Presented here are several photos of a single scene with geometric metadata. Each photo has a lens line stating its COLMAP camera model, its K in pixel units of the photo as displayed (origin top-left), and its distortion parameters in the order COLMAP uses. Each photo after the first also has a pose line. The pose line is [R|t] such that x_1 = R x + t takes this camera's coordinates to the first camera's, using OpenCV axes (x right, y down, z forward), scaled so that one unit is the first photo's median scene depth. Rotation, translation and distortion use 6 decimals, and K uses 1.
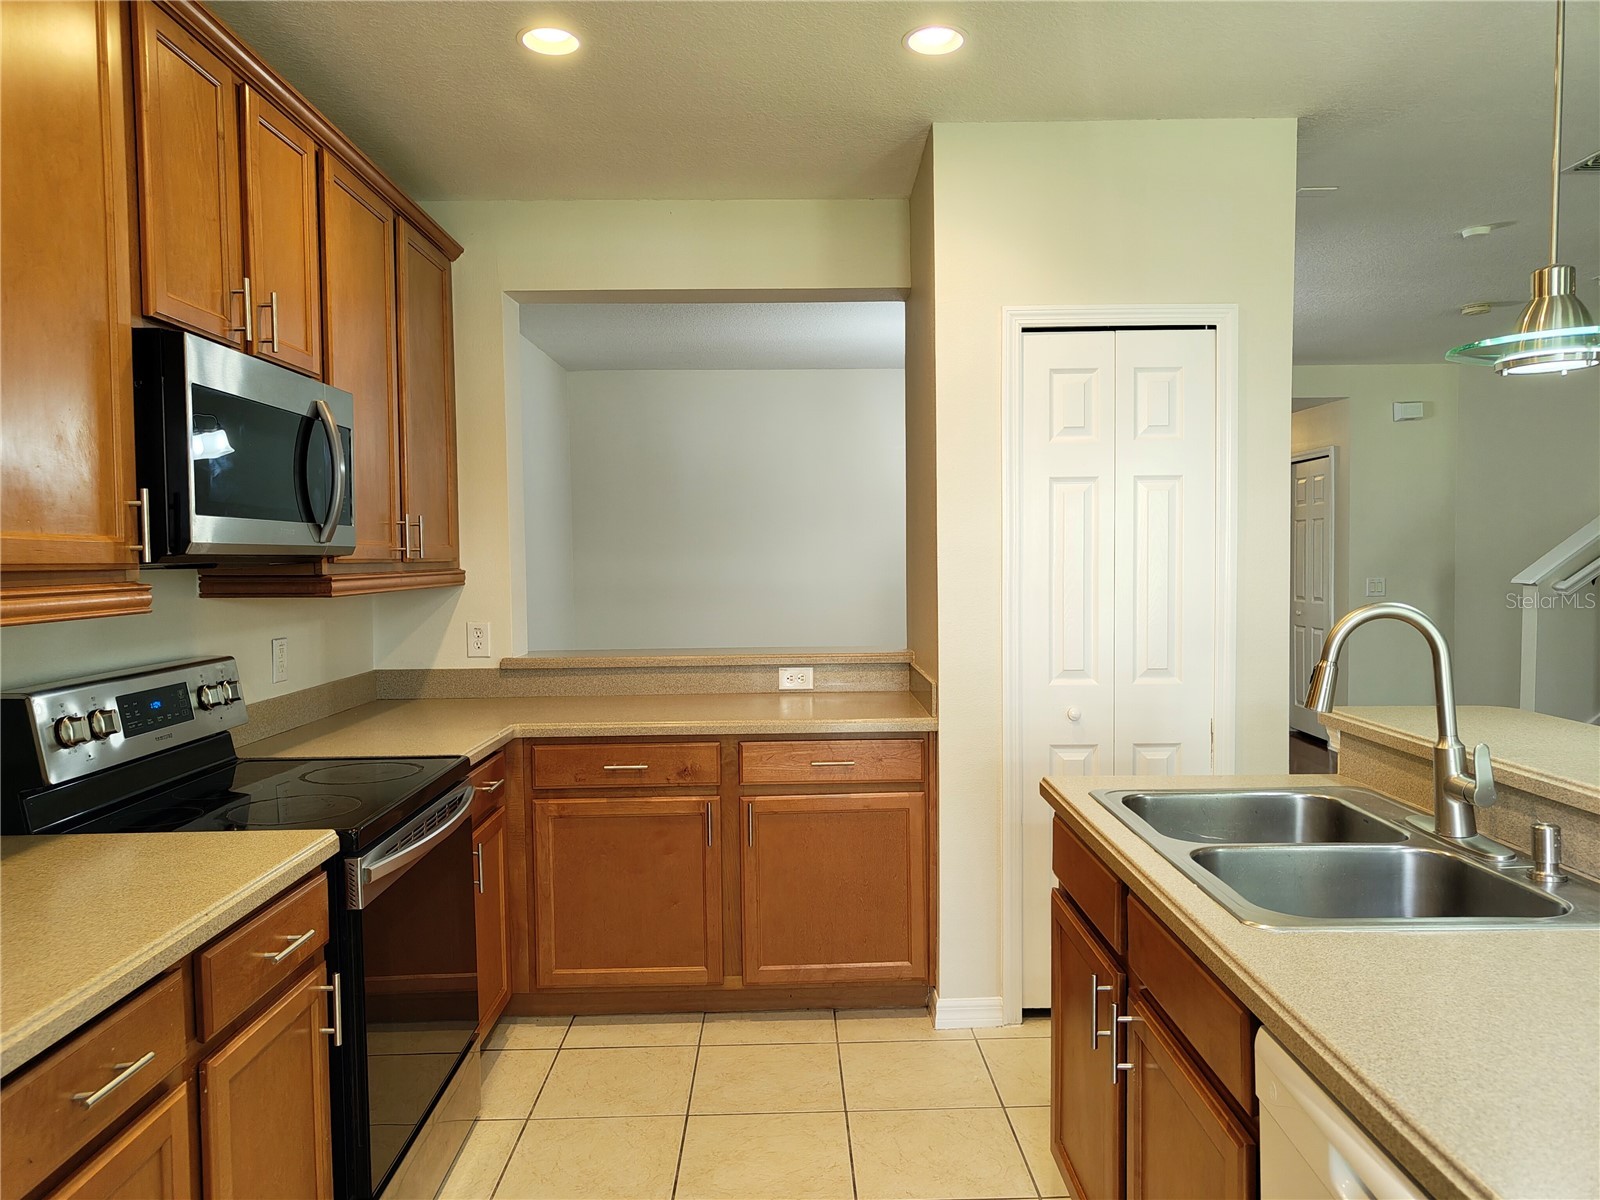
lens RADIAL K [[1114.4, 0, 808.0], [0, 1114.4, 595.8], [0, 0, 1]] dist [0.020463, -0.001021]
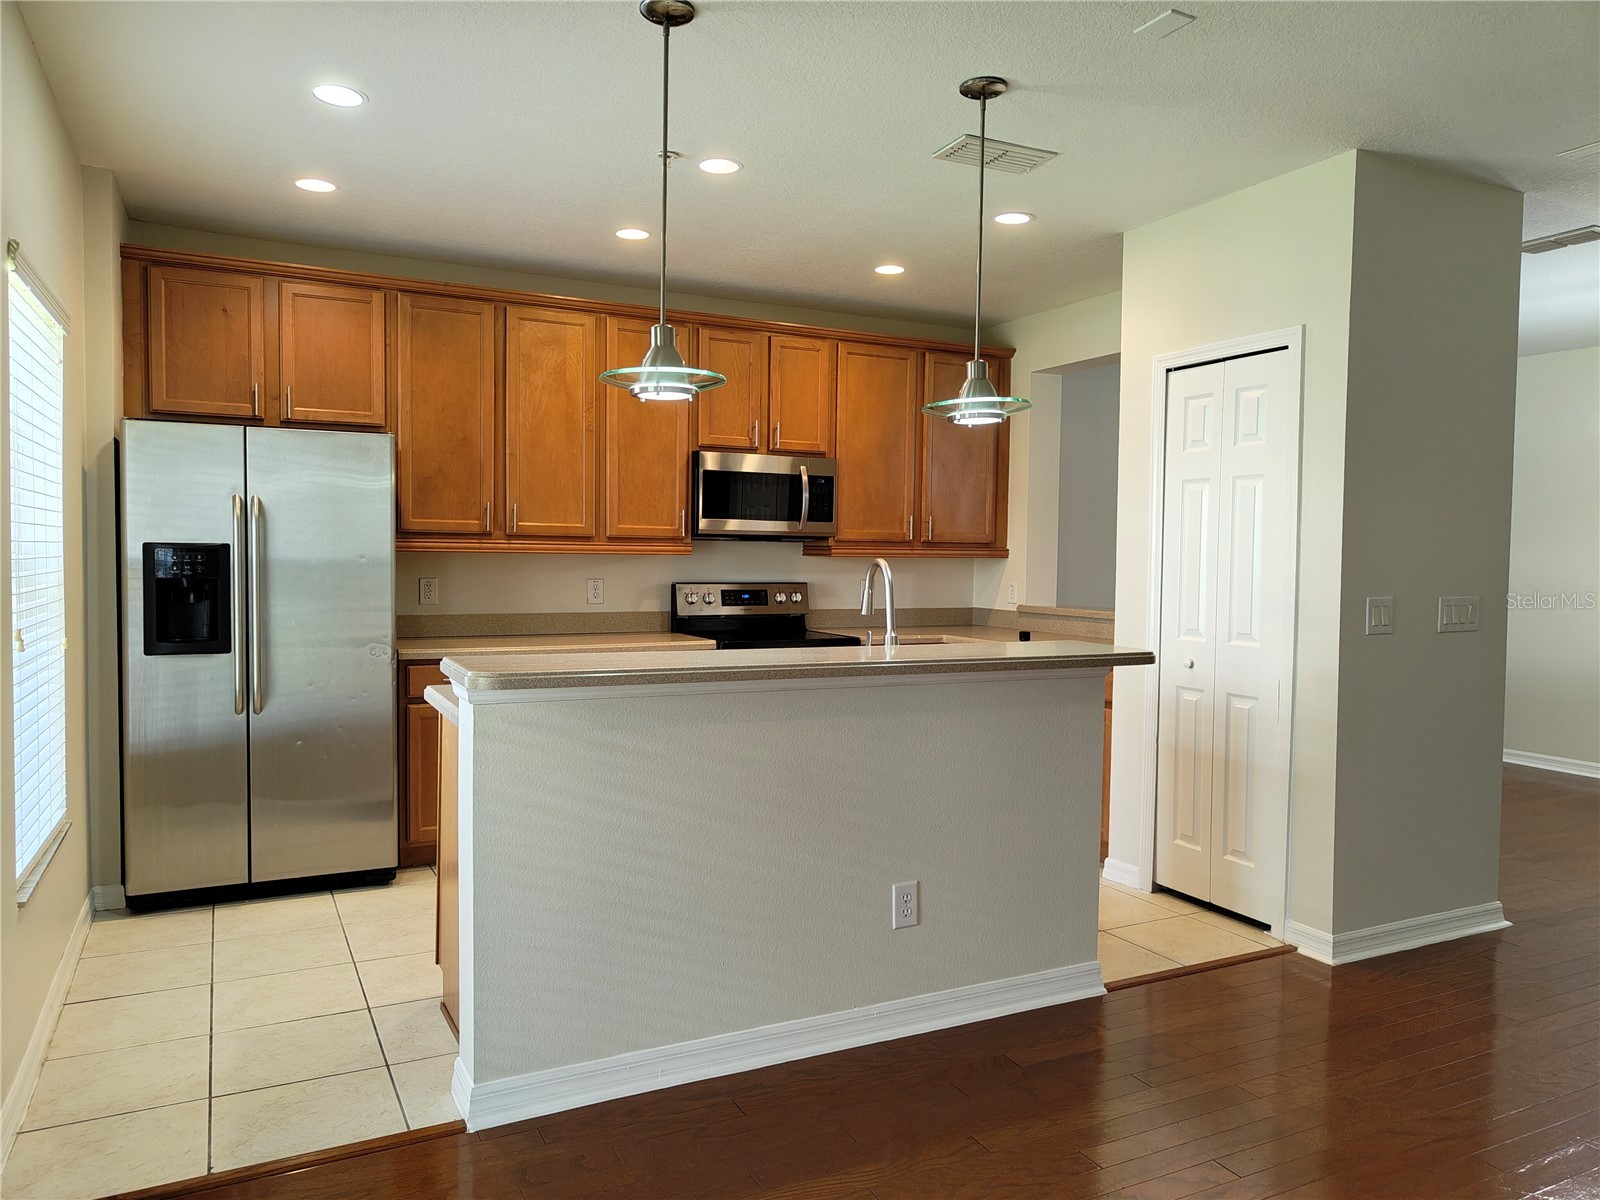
lens RADIAL K [[1114.4, 0, 810.3], [0, 1114.4, 604.9], [0, 0, 1]] dist [0.020463, -0.001021]
pose [[0.444598, 0.058064, -0.893846, 1.200293], [-0.049245, 0.997972, 0.040334, 0.008141], [0.894376, 0.026085, 0.446556, 0.030481]]
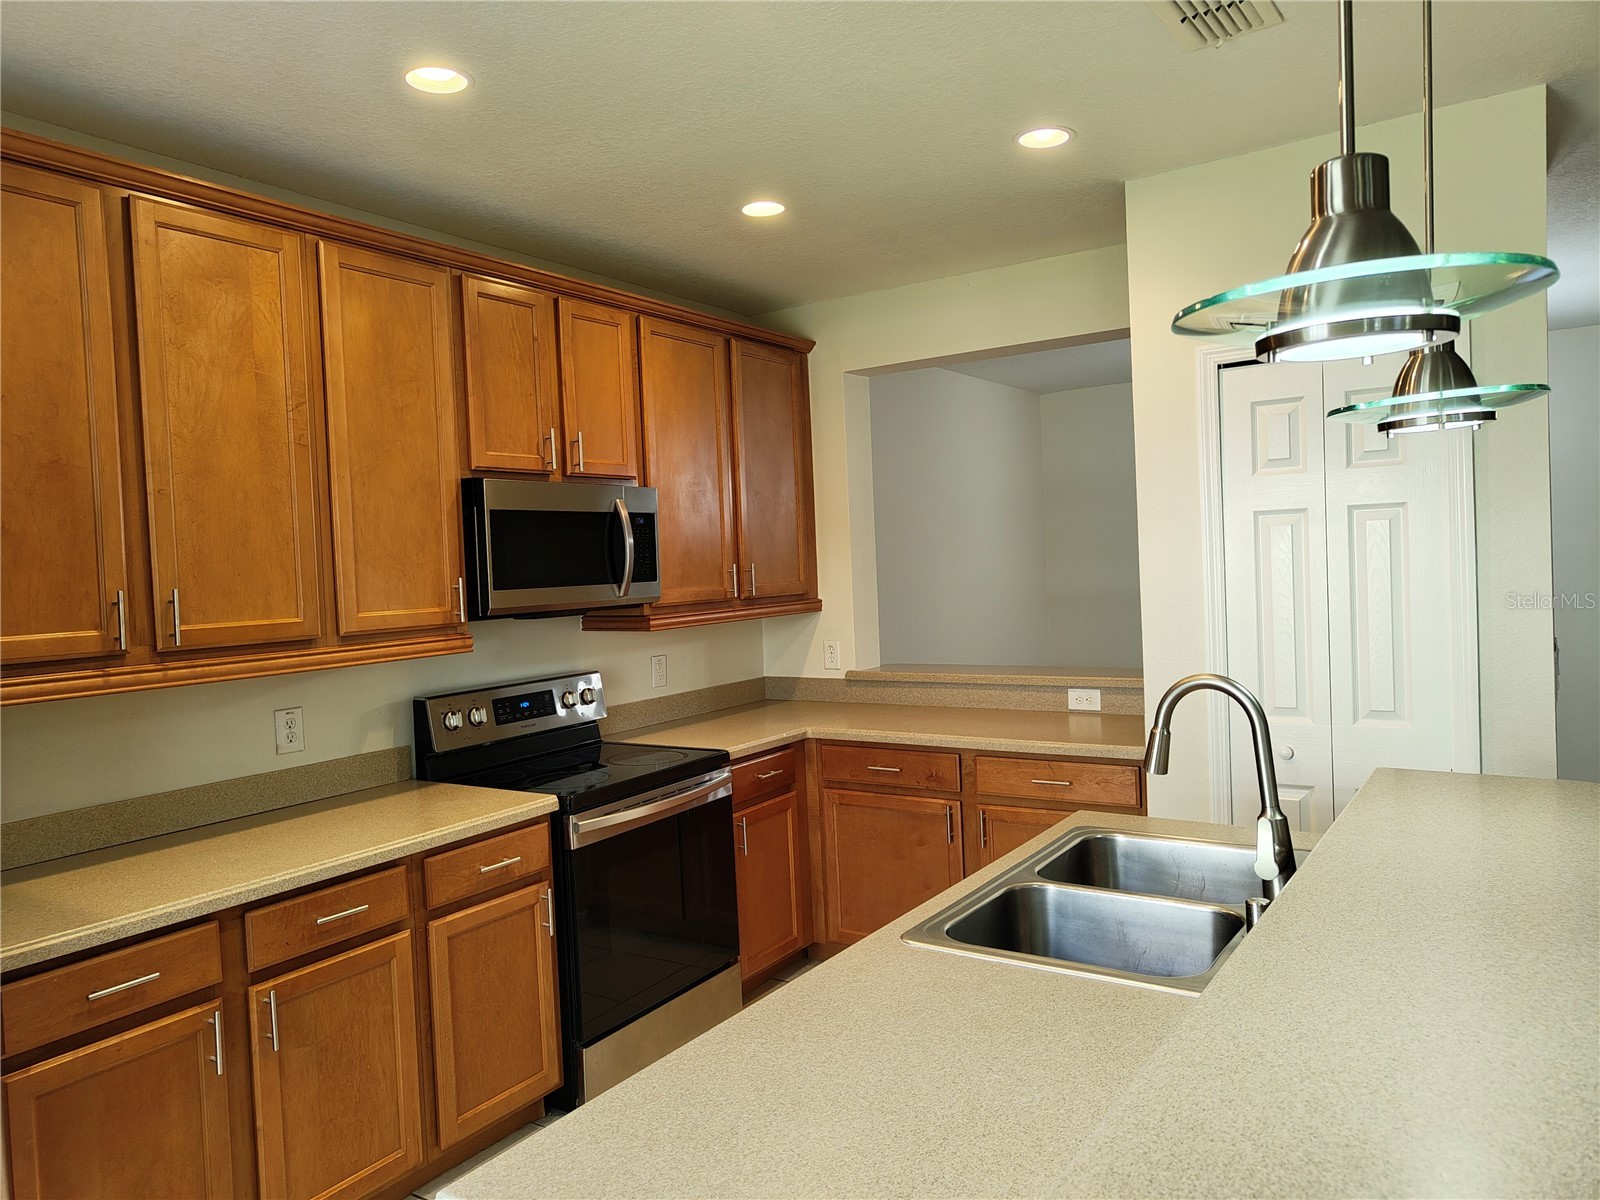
lens RADIAL K [[1114.4, 0, 796.9], [0, 1114.4, 583.6], [0, 0, 1]] dist [0.020463, -0.001021]
pose [[0.825480, -0.010287, -0.564338, 0.440095], [0.011594, 0.999932, -0.001267, -0.046359], [0.564312, -0.005497, 0.825543, -0.046764]]
